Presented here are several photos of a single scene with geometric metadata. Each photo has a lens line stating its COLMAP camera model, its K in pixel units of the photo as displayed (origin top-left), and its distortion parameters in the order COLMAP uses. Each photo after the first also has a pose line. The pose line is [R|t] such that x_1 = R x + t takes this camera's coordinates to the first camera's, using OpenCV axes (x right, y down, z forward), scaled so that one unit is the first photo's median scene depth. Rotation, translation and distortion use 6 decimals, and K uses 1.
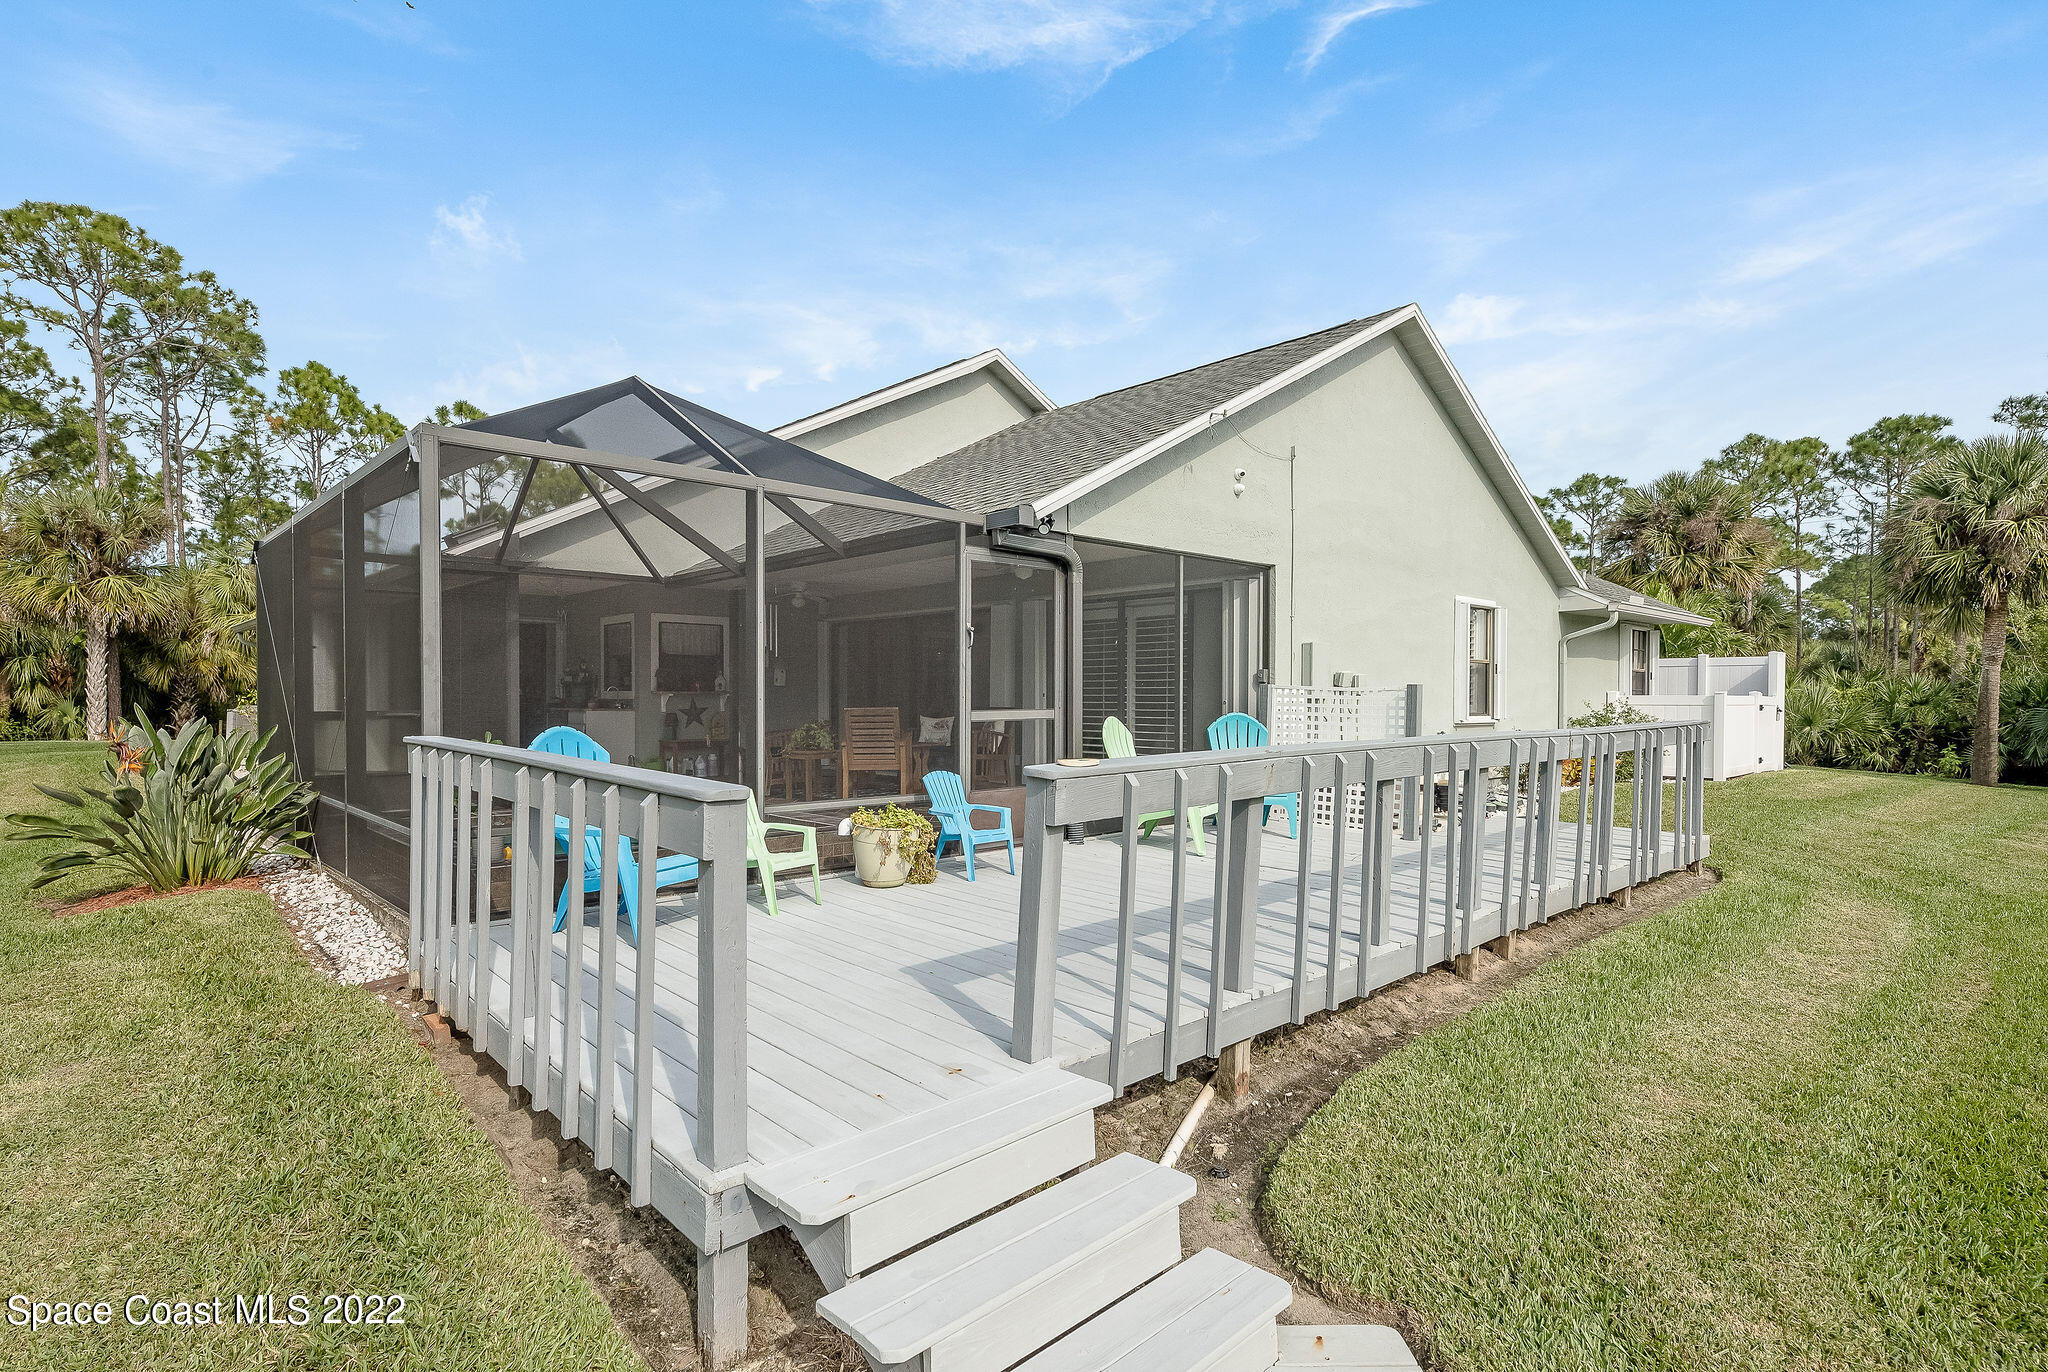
lens RADIAL K [[1014.6, 0, 1016.9], [0, 1014.6, 697.7], [0, 0, 1]] dist [-0.002460, 0.000828]
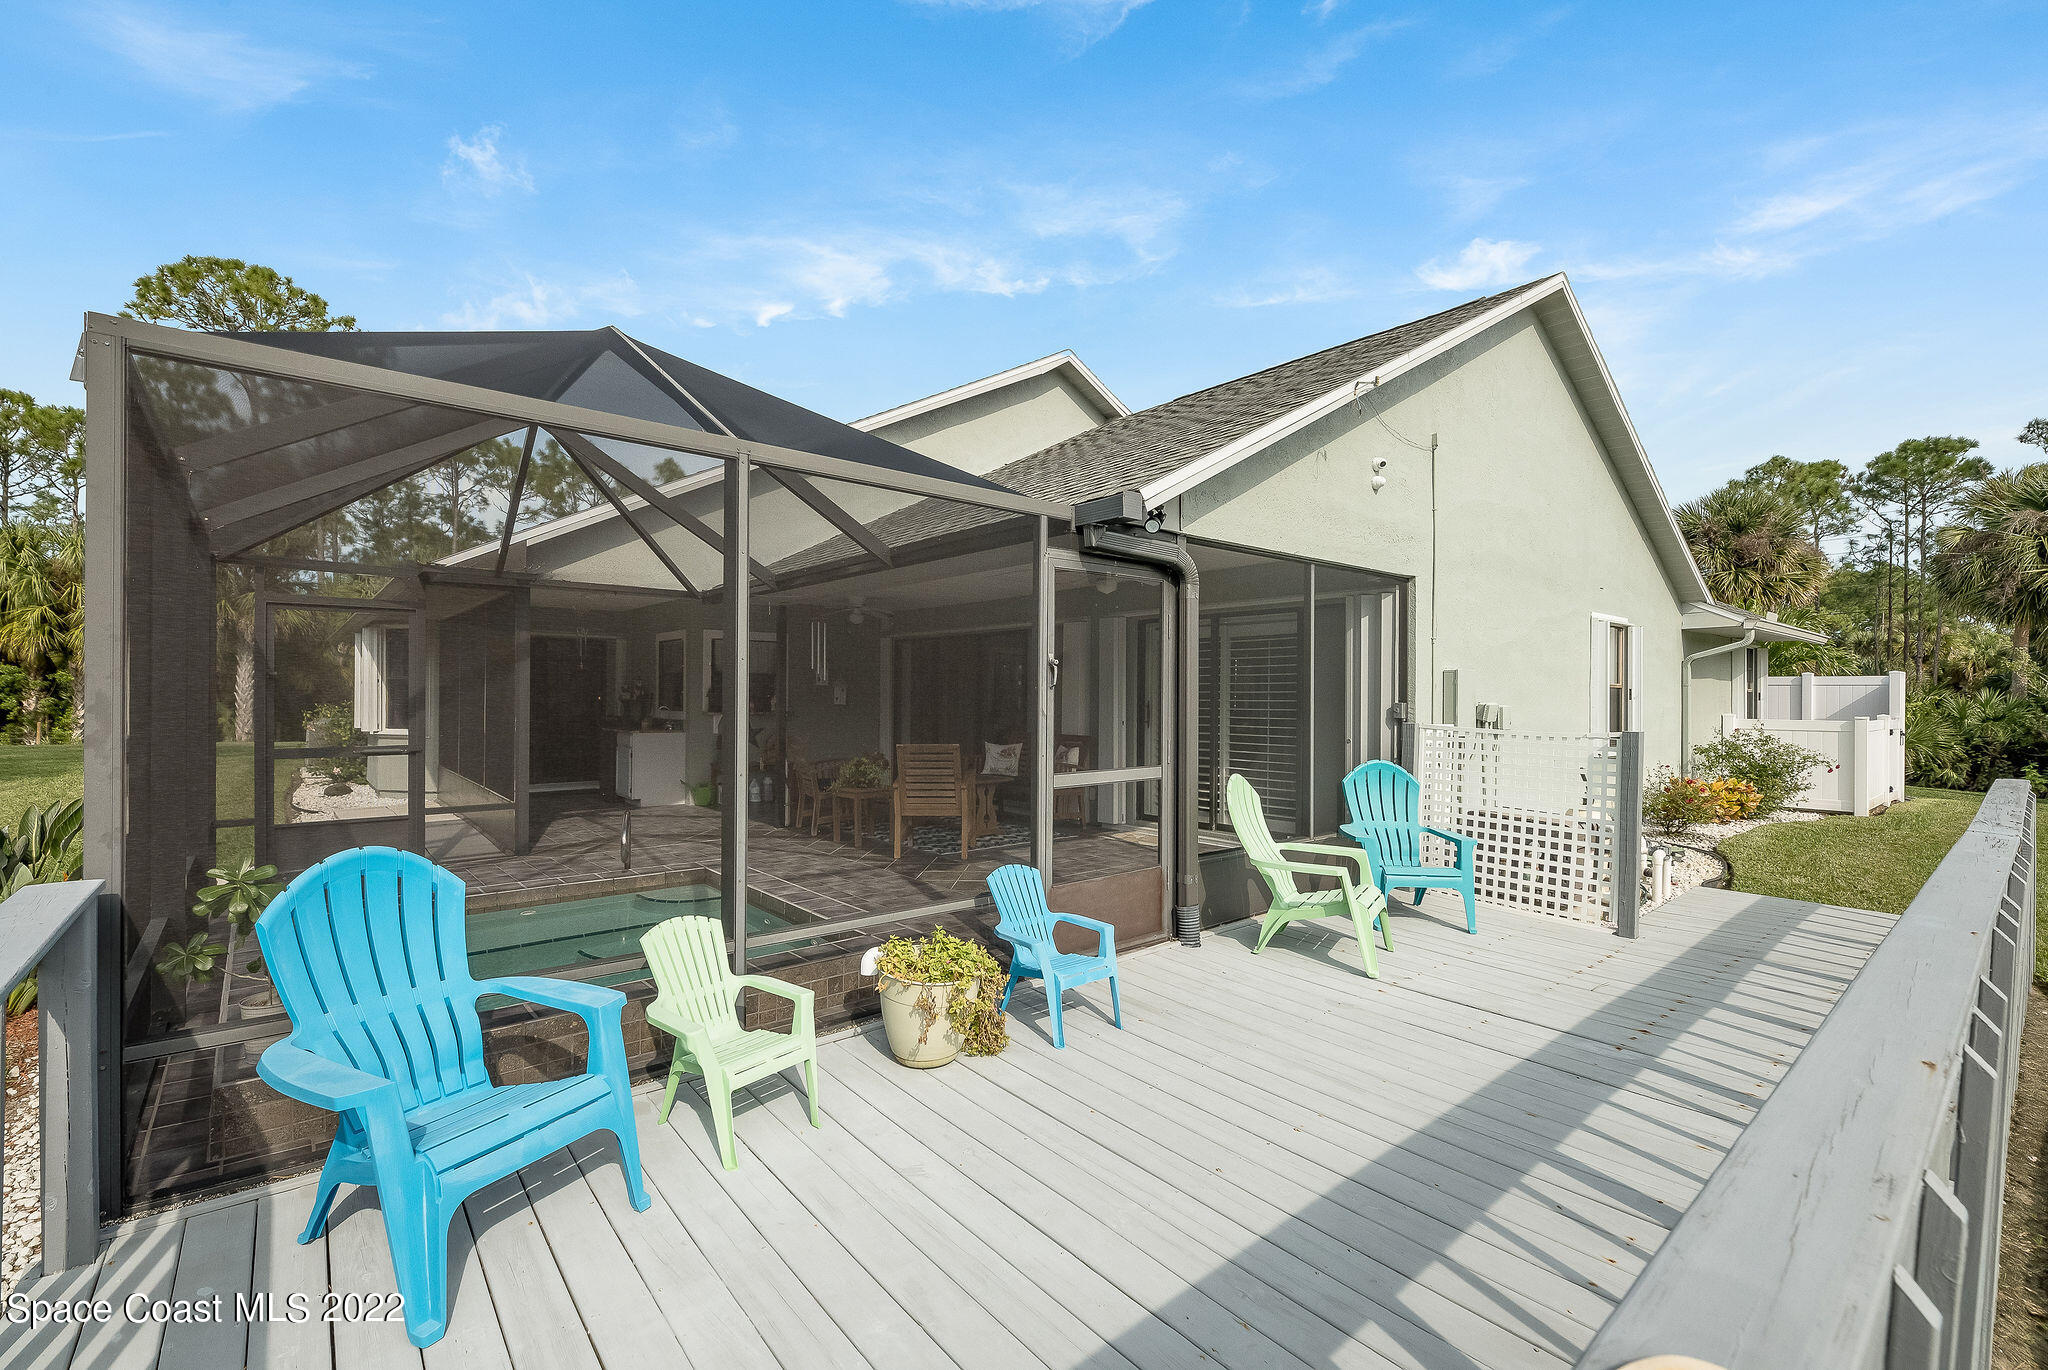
lens RADIAL K [[875.2, 0, 1032.1], [0, 875.2, 679.4], [0, 0, 1]] dist [-0.000194, -0.000120]
pose [[0.999065, 0.004297, -0.043019, -0.017513], [-0.005133, 0.999800, -0.019328, -0.022054], [0.042928, 0.019530, 0.998887, 0.192348]]
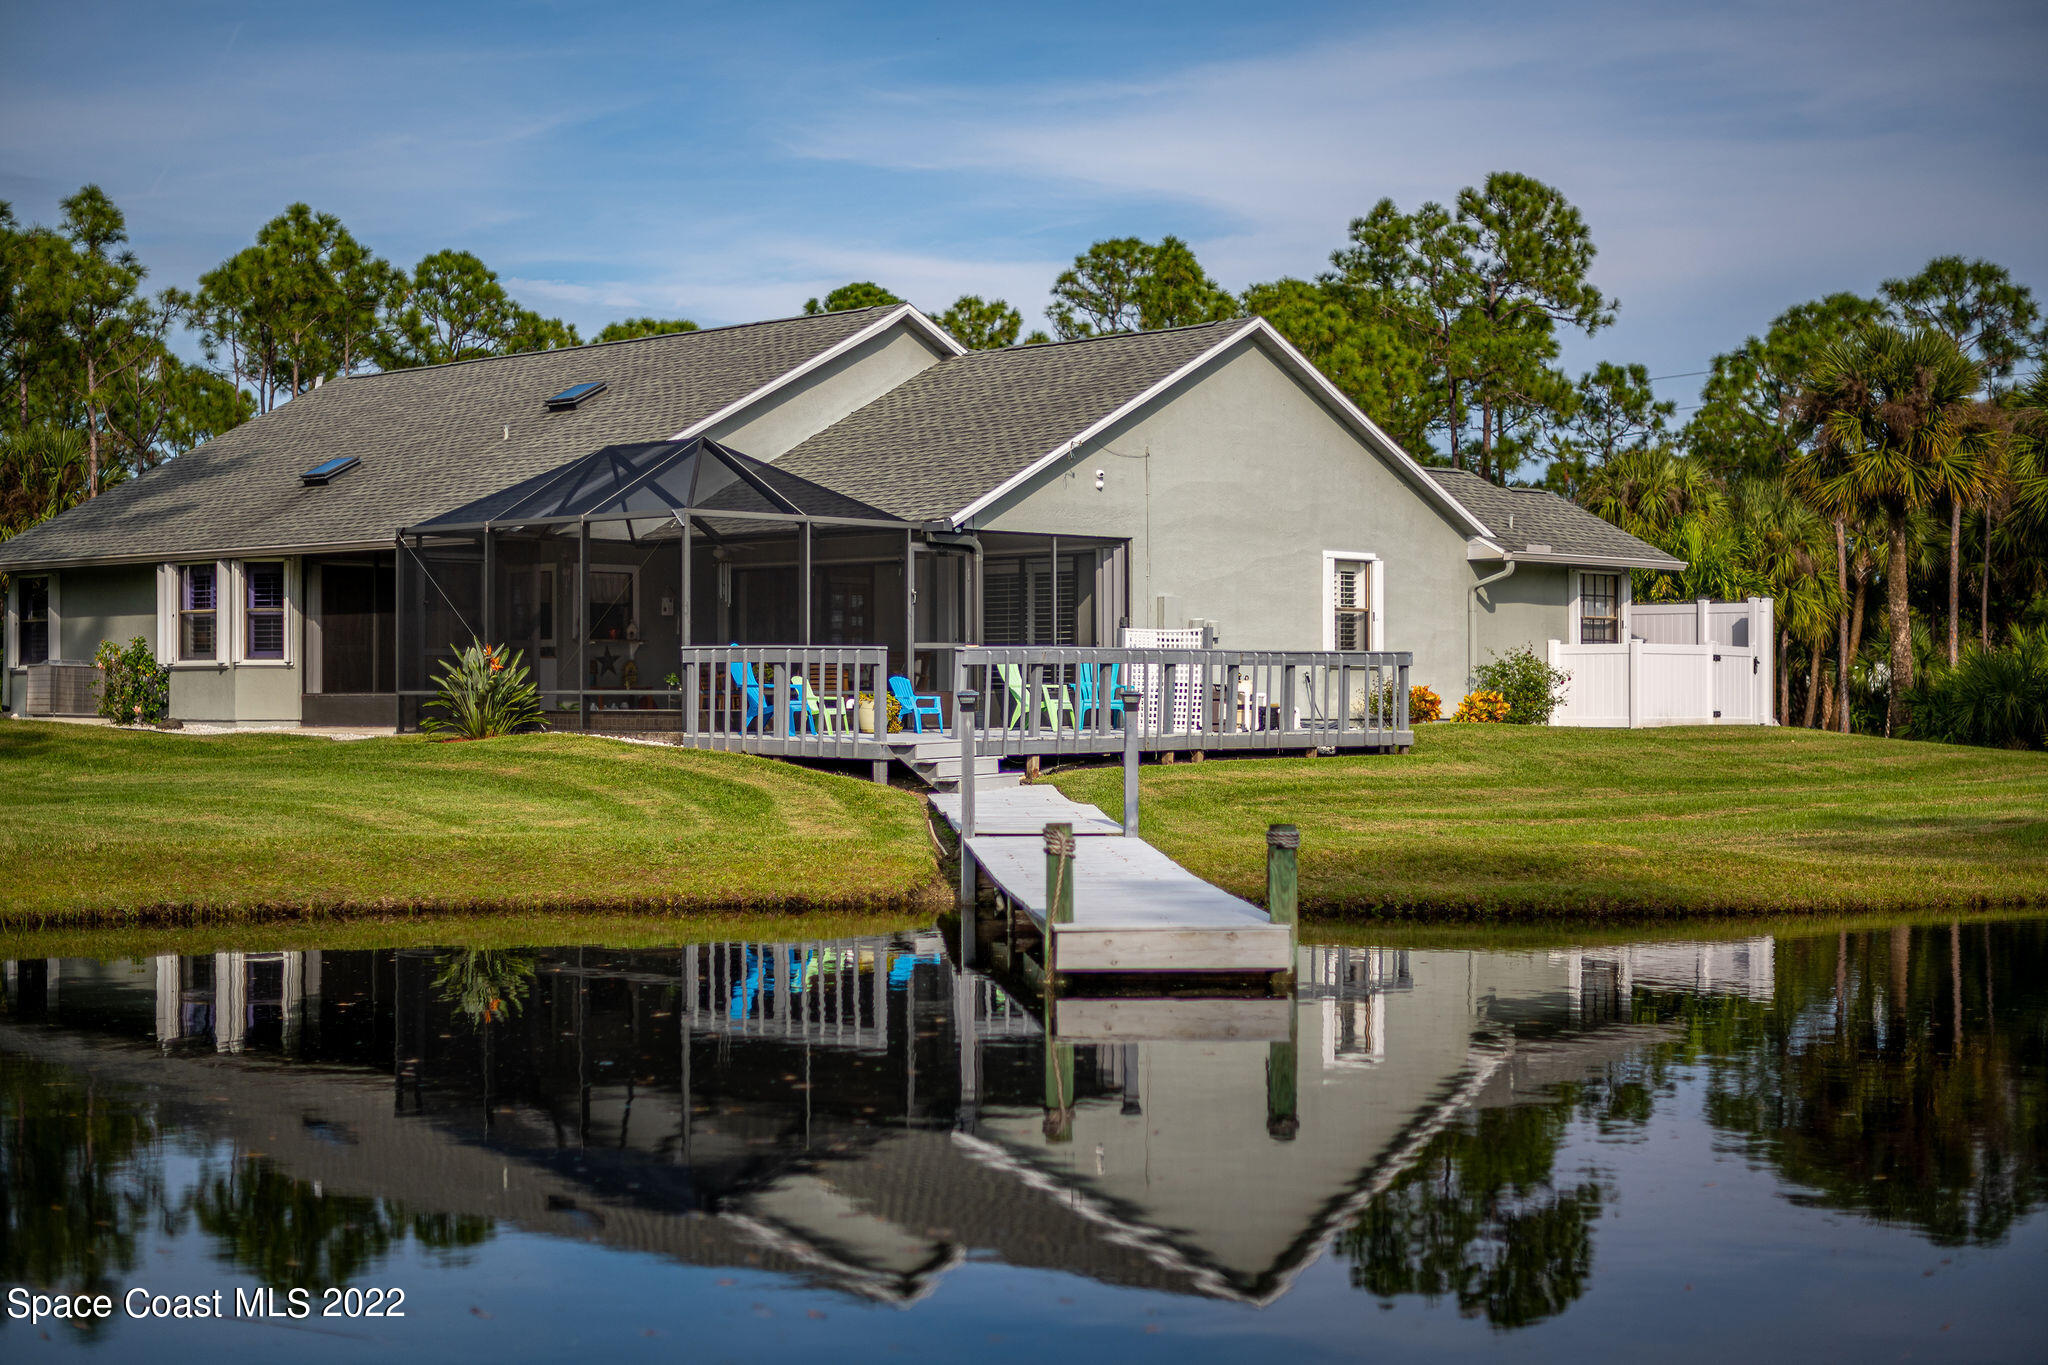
lens RADIAL K [[2992.9, 0, 1020.7], [0, 2992.9, 680.2], [0, 0, 1]] dist [-0.001593, 0.000000]
pose [[0.998464, -0.001734, 0.055380, -0.073723], [0.002138, 0.999972, -0.007240, 0.057190], [-0.055366, 0.007348, 0.998439, -2.003785]]
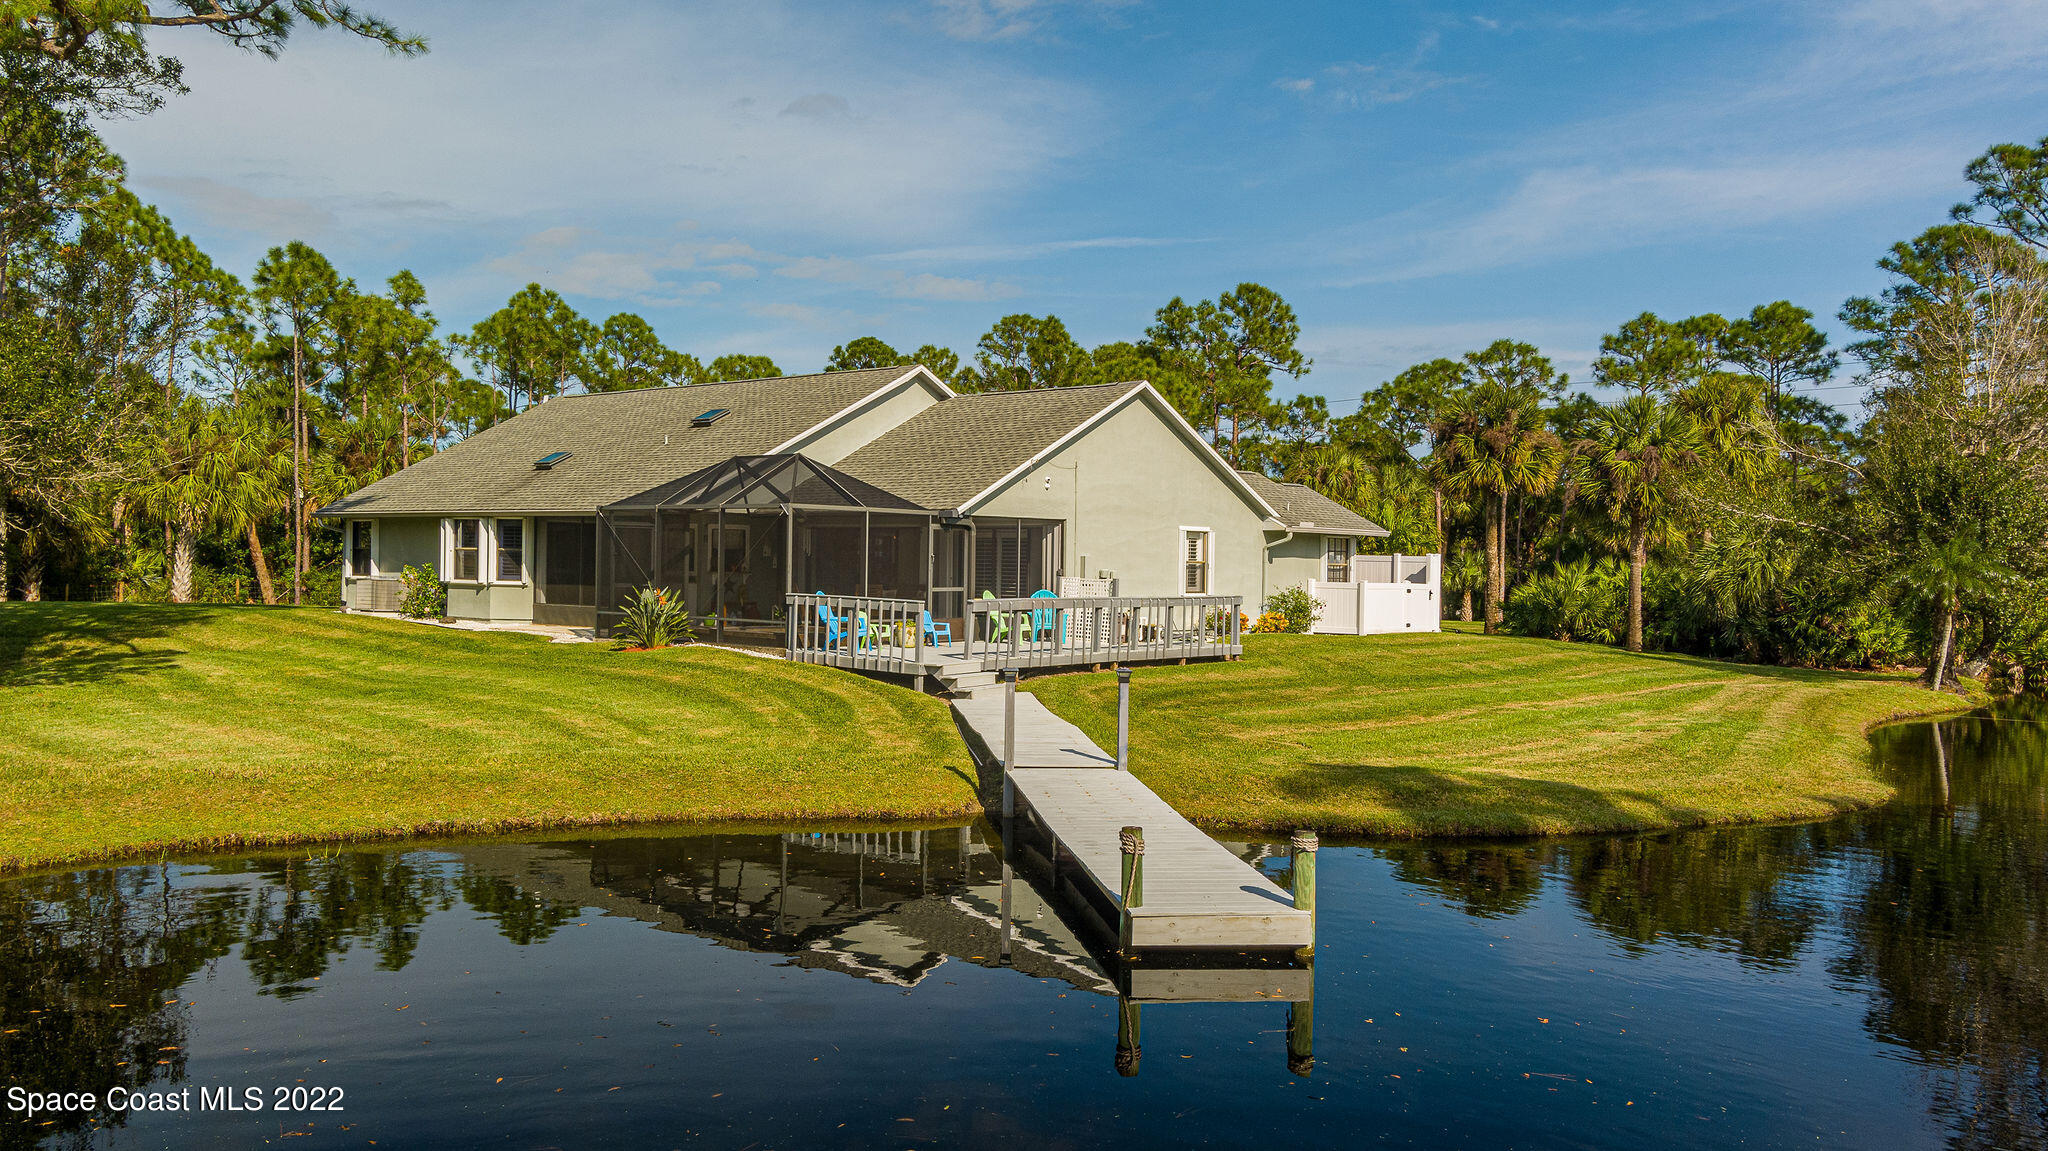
lens RADIAL K [[1652.1, 0, 1029.6], [0, 1652.1, 573.6], [0, 0, 1]] dist [0.015993, -0.005975]
pose [[0.993554, 0.013975, 0.112492, -0.141565], [-0.014841, 0.999866, 0.006864, -0.028947], [-0.112381, -0.008490, 0.993629, -1.660108]]
